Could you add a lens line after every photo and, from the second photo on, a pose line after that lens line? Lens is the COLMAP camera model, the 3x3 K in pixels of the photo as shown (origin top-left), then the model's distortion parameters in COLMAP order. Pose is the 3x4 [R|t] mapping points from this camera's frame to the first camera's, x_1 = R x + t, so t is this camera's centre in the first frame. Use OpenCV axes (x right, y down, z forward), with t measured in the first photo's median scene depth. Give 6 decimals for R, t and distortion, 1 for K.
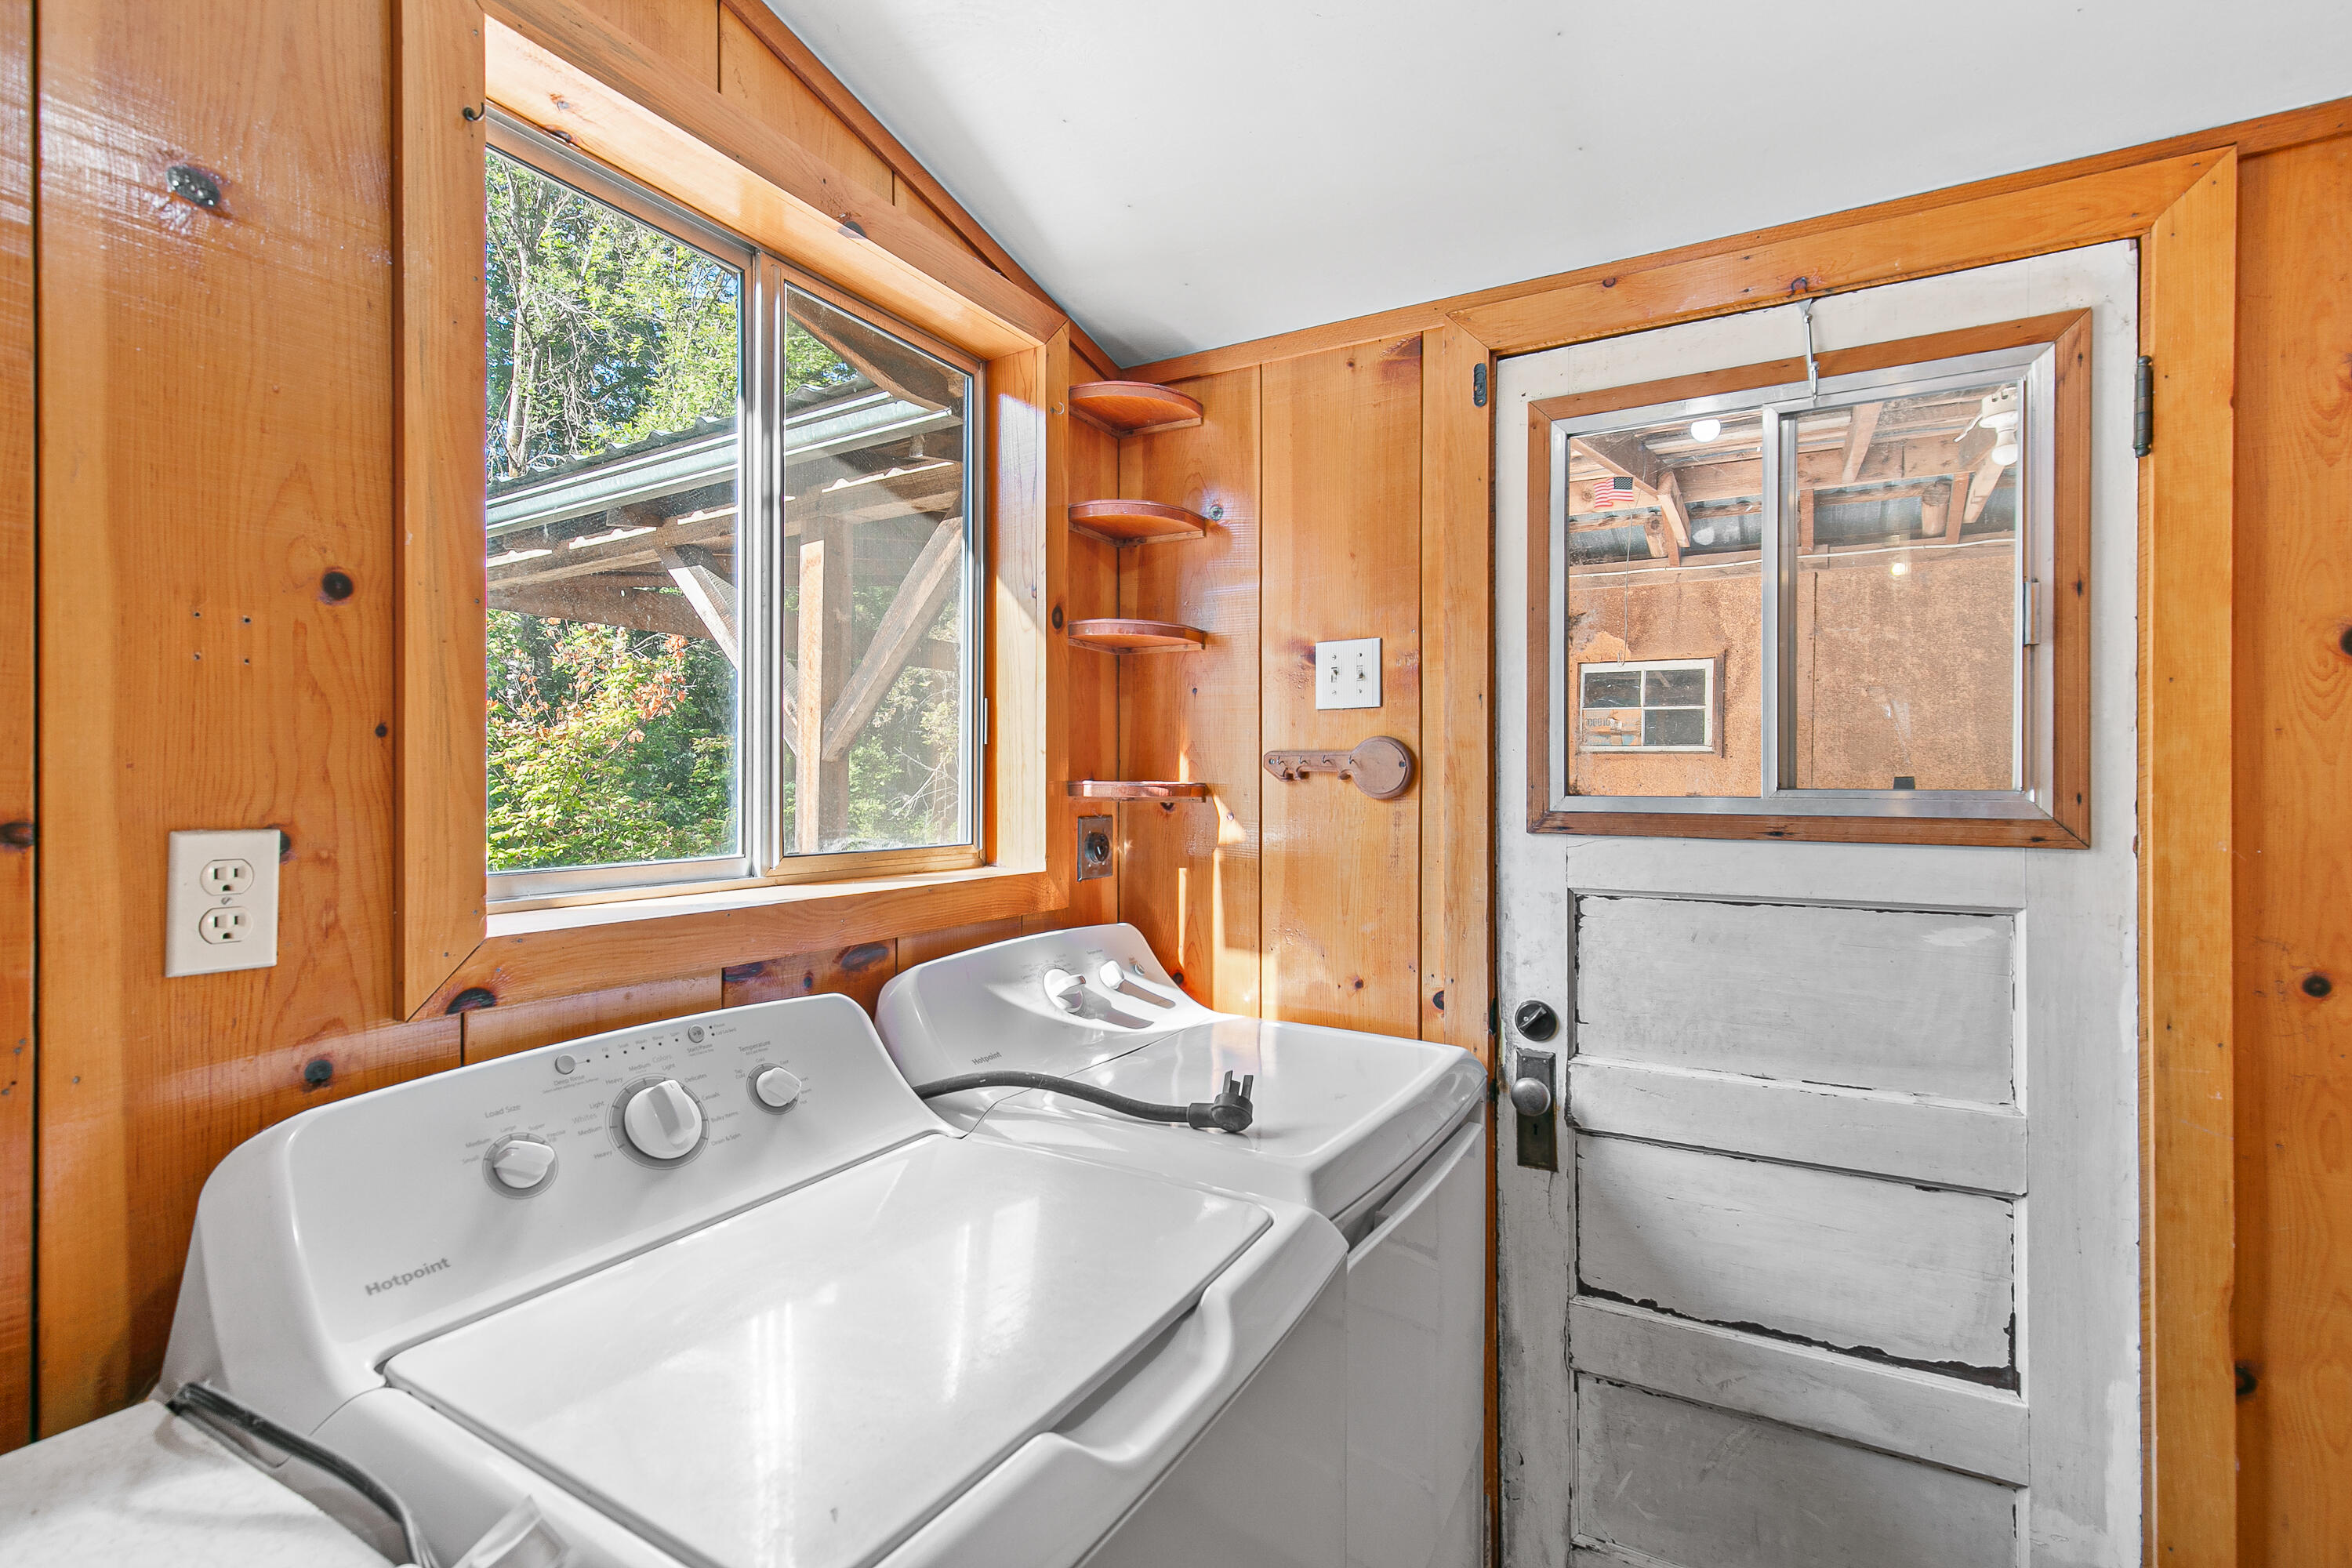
lens RADIAL K [[1070.9, 0, 1180.2], [0, 1070.9, 791.1], [0, 0, 1]] dist [0.009247, -0.000150]
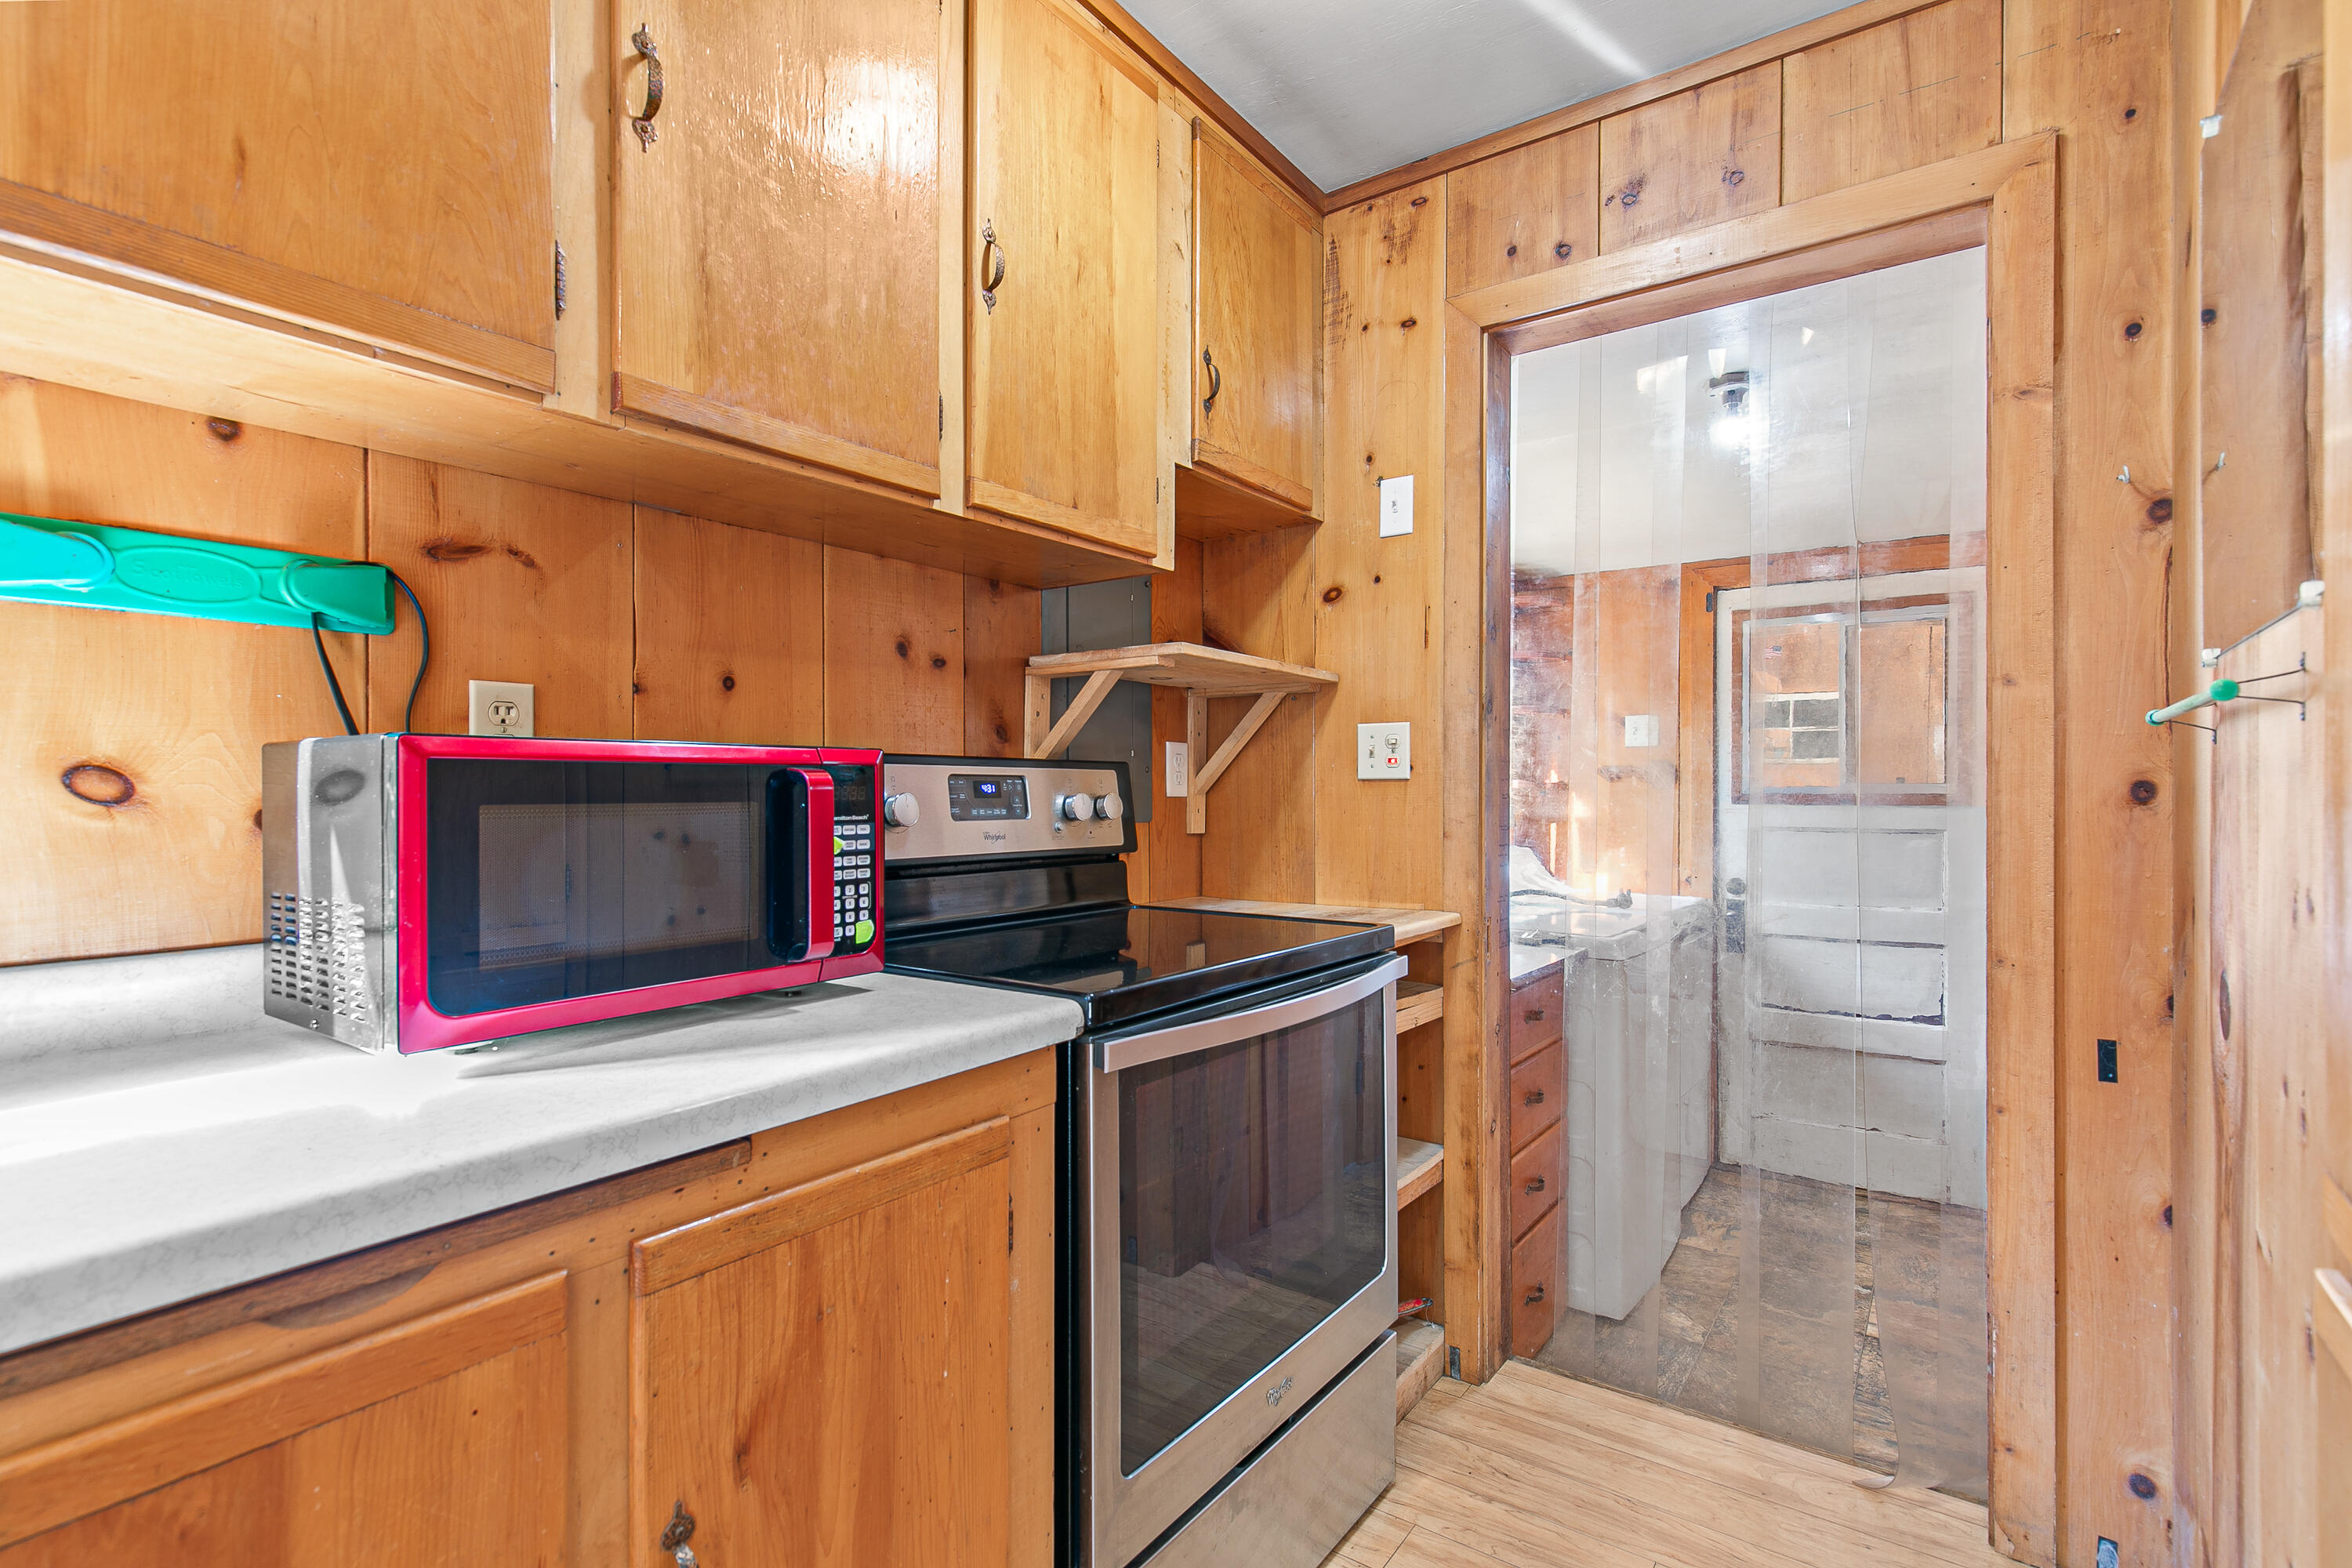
lens RADIAL K [[1088.7, 0, 1177.5], [0, 1088.7, 795.2], [0, 0, 1]] dist [0.010003, -0.000409]
pose [[0.993916, -0.001255, -0.110137, -0.579960], [0.001495, 0.999997, 0.002093, 0.016093], [0.110134, -0.002245, 0.993914, -1.404624]]
